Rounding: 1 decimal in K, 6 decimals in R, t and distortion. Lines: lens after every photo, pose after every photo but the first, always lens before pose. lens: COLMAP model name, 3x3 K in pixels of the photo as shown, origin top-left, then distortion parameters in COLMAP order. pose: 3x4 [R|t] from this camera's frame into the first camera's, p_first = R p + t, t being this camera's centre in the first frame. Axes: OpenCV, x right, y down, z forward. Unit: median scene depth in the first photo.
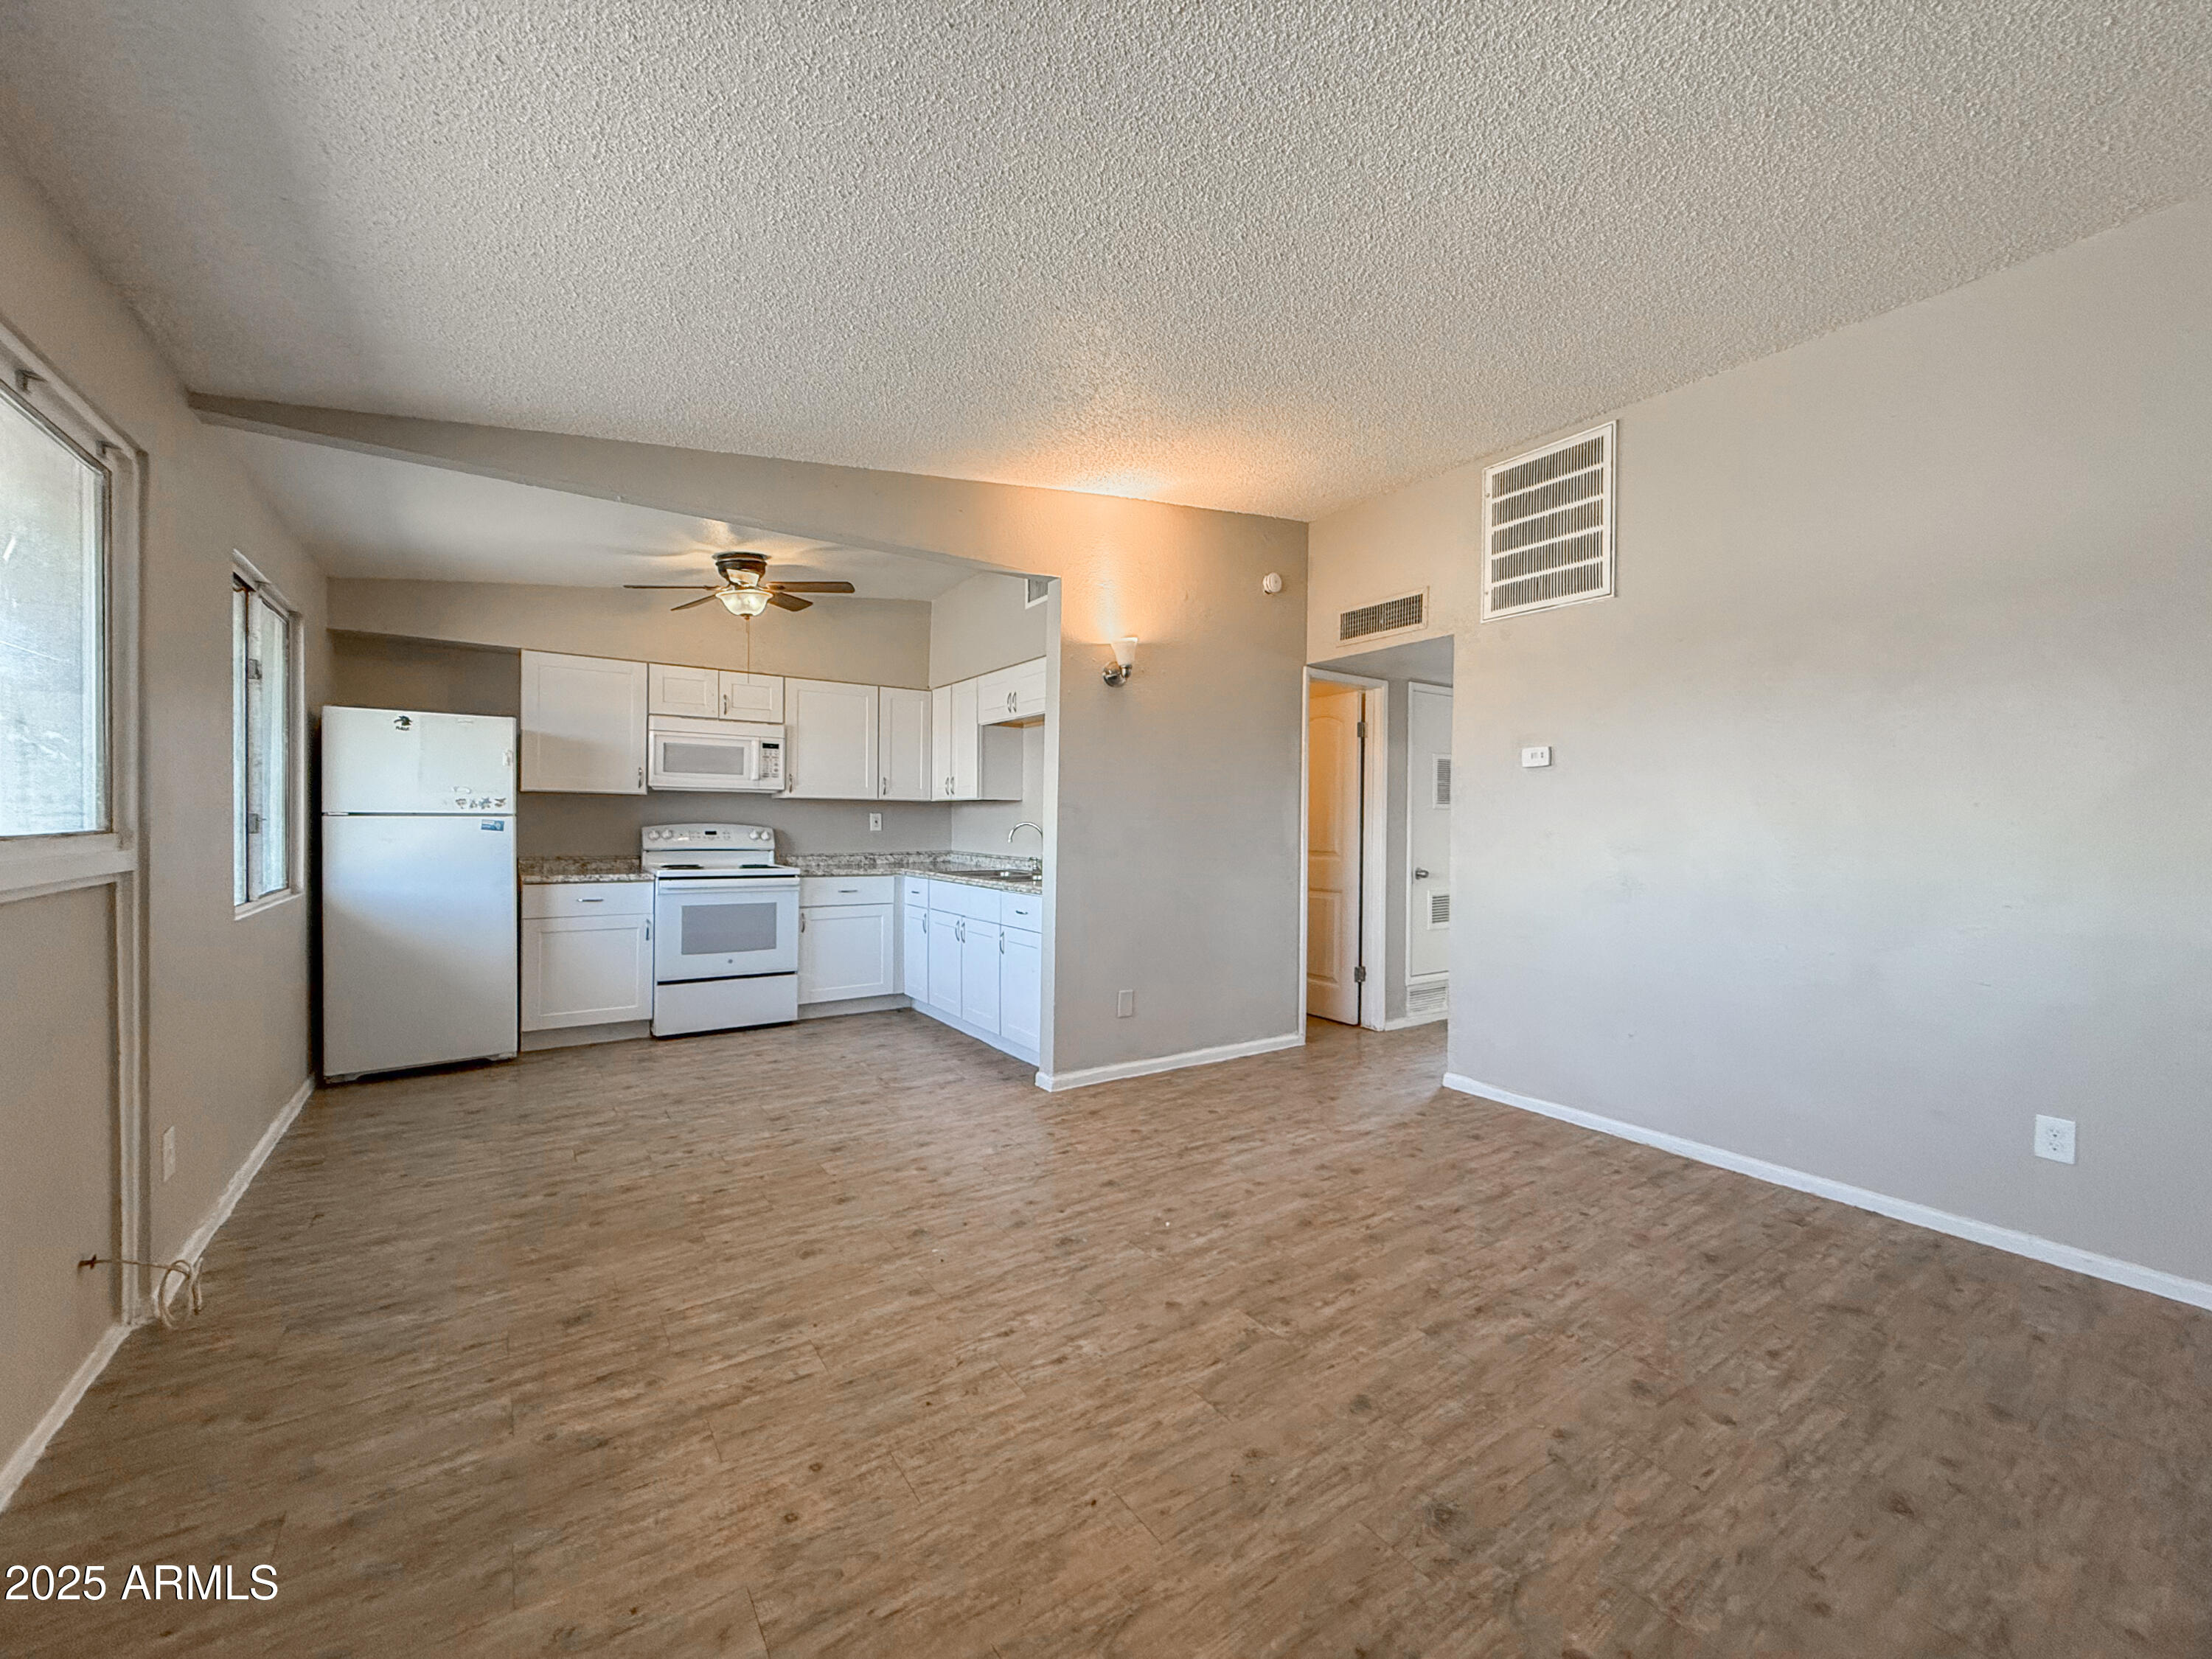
lens RADIAL K [[883.8, 0, 1100.2], [0, 883.8, 827.4], [0, 0, 1]] dist [-0.000396, 0.000271]
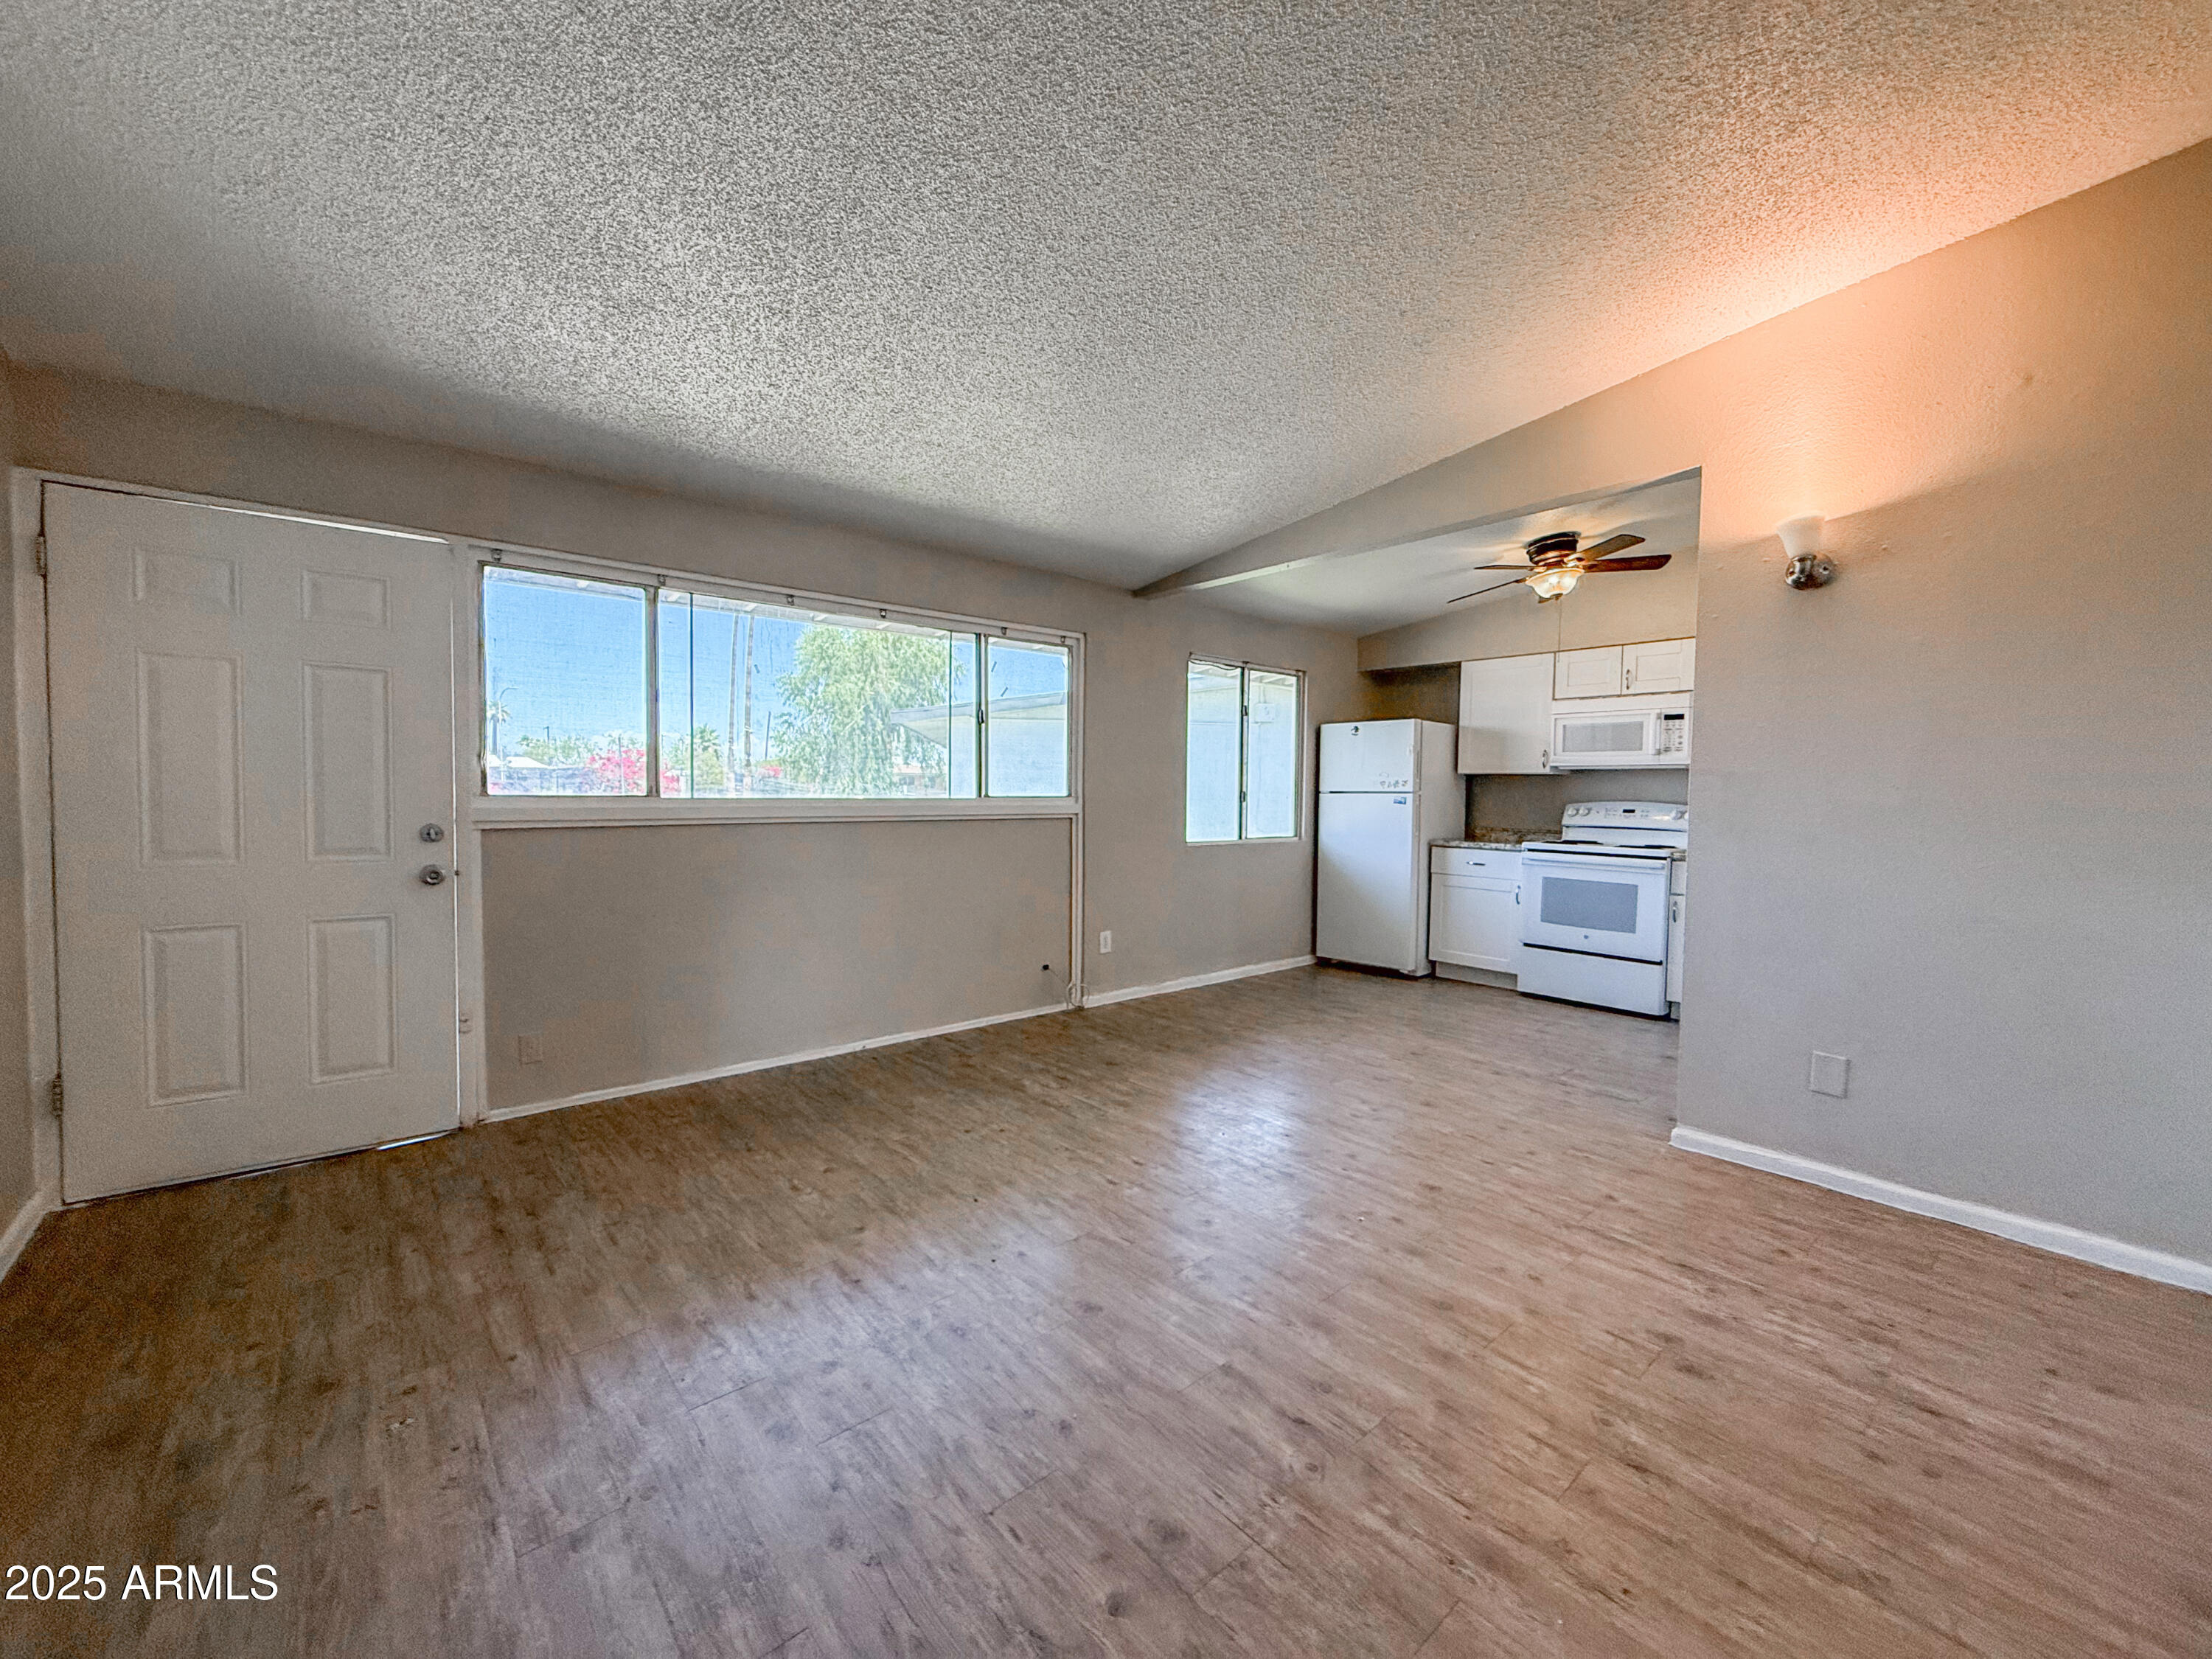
lens RADIAL K [[883.8, 0, 1097.2], [0, 883.8, 828.1], [0, 0, 1]] dist [-0.000396, 0.000271]
pose [[0.106477, 0.031261, -0.993824, 0.642745], [-0.019043, 0.999386, 0.029395, 0.010028], [0.994133, 0.015796, 0.107007, 0.412754]]
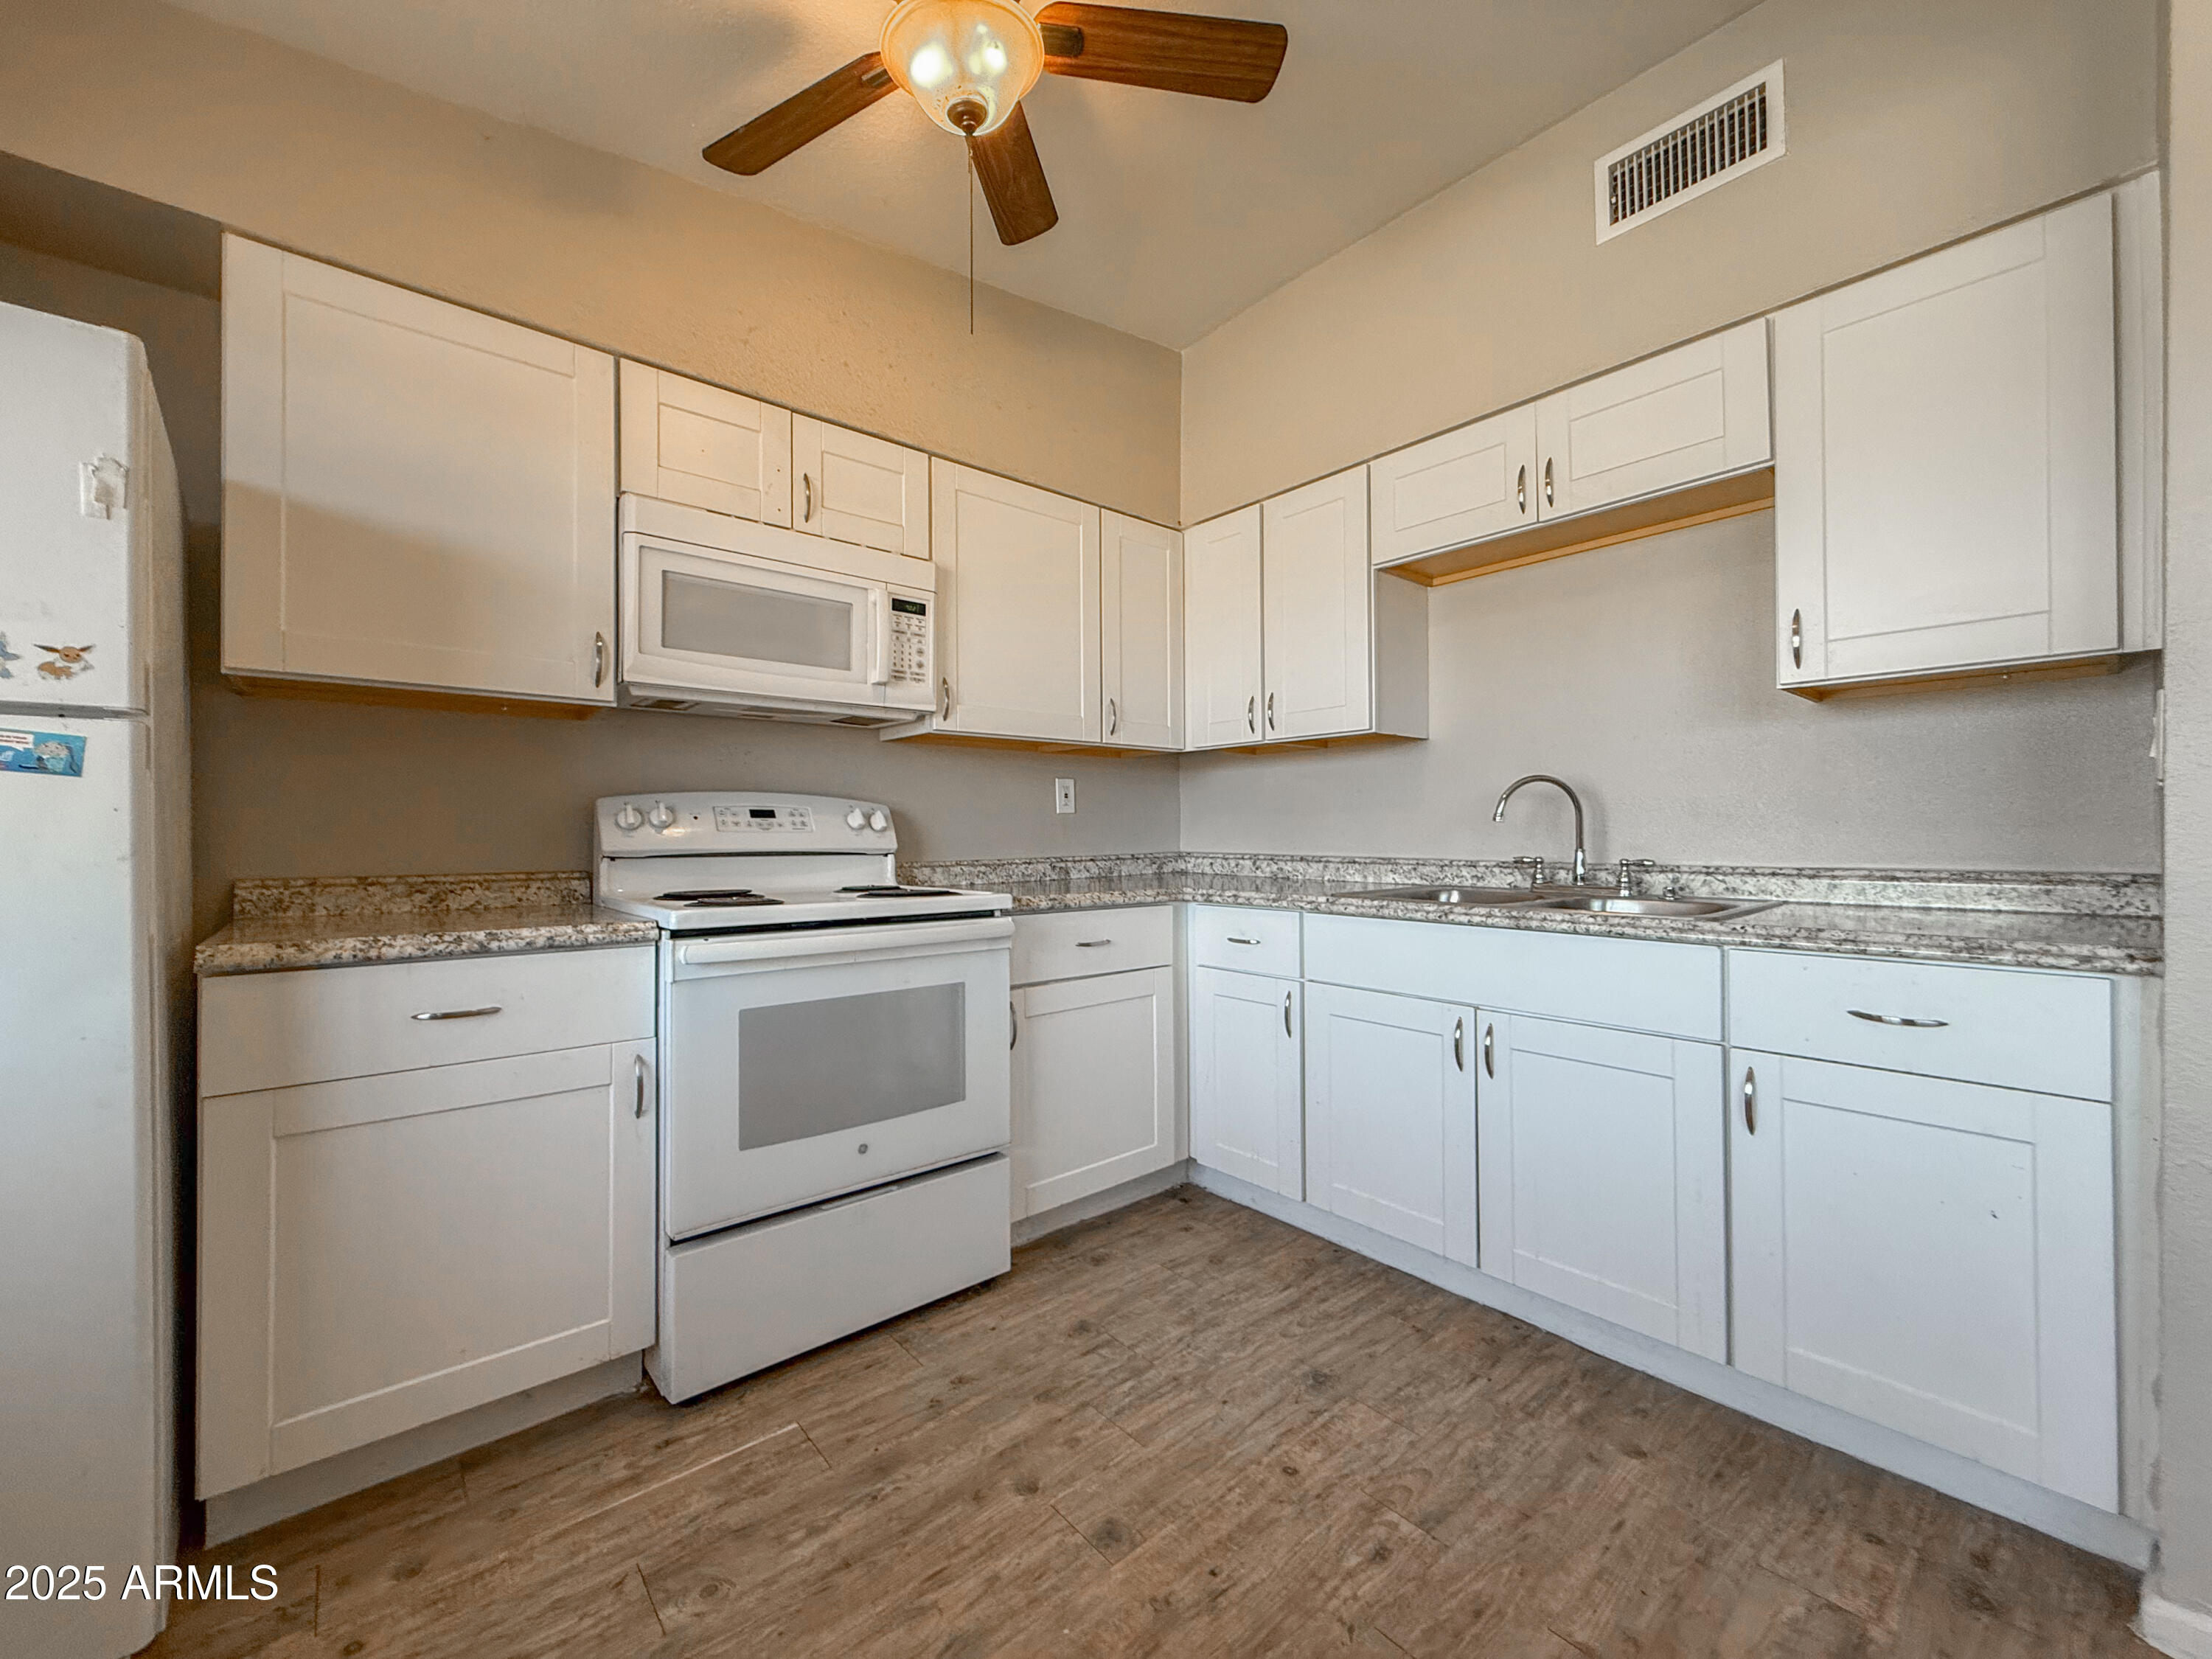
lens RADIAL K [[883.8, 0, 1097.6], [0, 883.8, 824.0], [0, 0, 1]] dist [-0.000396, 0.000271]
pose [[0.994149, -0.015683, 0.106875, -0.441851], [0.017466, 0.999723, -0.015769, 0.027550], [-0.106598, 0.017543, 0.994147, 0.763459]]
